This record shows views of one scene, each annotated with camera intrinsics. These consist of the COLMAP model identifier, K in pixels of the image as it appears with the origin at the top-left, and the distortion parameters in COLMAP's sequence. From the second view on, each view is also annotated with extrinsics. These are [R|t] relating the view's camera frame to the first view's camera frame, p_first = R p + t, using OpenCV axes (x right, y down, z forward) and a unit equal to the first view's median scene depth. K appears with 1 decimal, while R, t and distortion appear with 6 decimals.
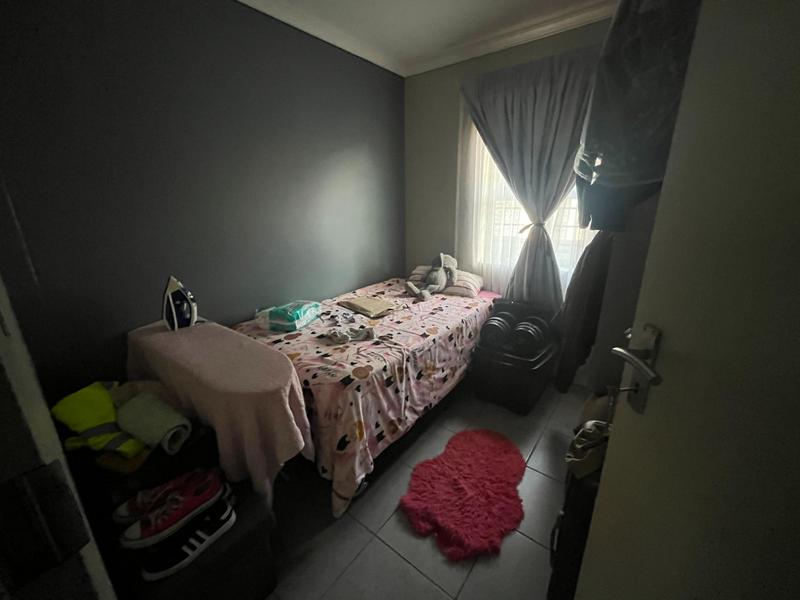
lens RADIAL K [[323.5, 0, 398.4], [0, 323.5, 299.8], [0, 0, 1]] dist [0.001790, 0.000203]
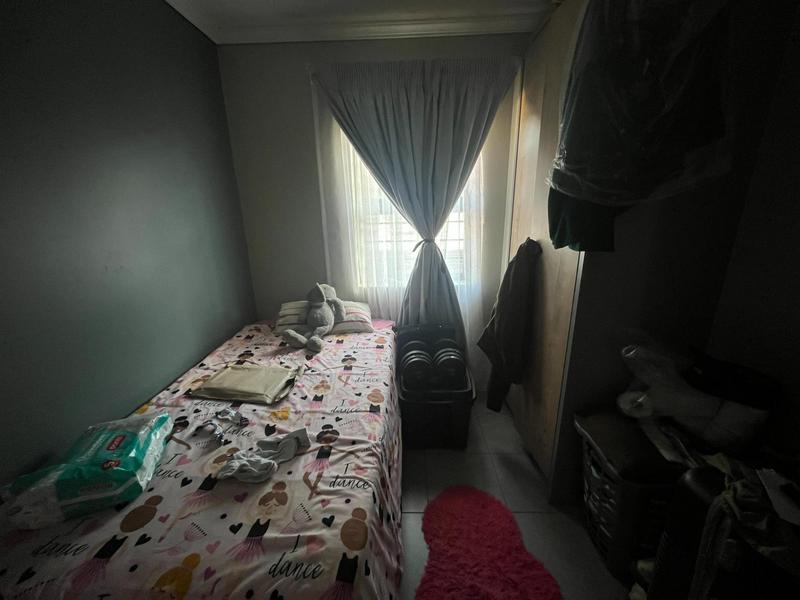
lens RADIAL K [[323.5, 0, 399.2], [0, 323.5, 299.2], [0, 0, 1]] dist [0.001790, 0.000203]
pose [[0.801203, -0.174817, 0.572287, -0.200050], [0.189640, 0.981256, 0.034248, -0.116940], [-0.567548, 0.081089, 0.819338, 0.305063]]
